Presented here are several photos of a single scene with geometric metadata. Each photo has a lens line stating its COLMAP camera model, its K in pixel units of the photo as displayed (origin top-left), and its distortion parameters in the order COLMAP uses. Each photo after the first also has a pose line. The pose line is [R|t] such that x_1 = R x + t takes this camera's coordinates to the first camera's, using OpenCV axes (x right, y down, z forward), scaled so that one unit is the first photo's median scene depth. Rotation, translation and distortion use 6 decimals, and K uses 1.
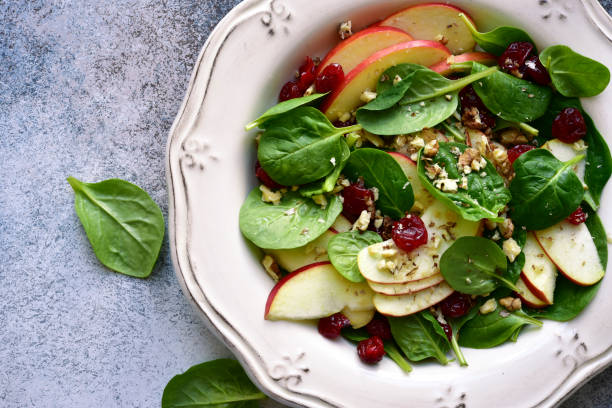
lens RADIAL K [[918.3, 0, 305.3], [0, 918.3, 204.6], [0, 0, 1]] dist [-0.003230, 0.000000]
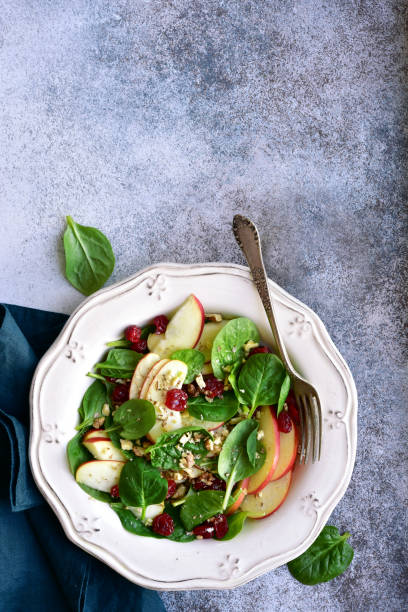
lens RADIAL K [[918.3, 0, 202.1], [0, 918.3, 307.3], [0, 0, 1]] dist [-0.003230, 0.000000]
pose [[-0.628768, 0.775963, -0.050312, 0.041391], [-0.776771, -0.629761, -0.005222, 0.103233], [-0.035737, 0.035797, 0.998720, -0.561853]]
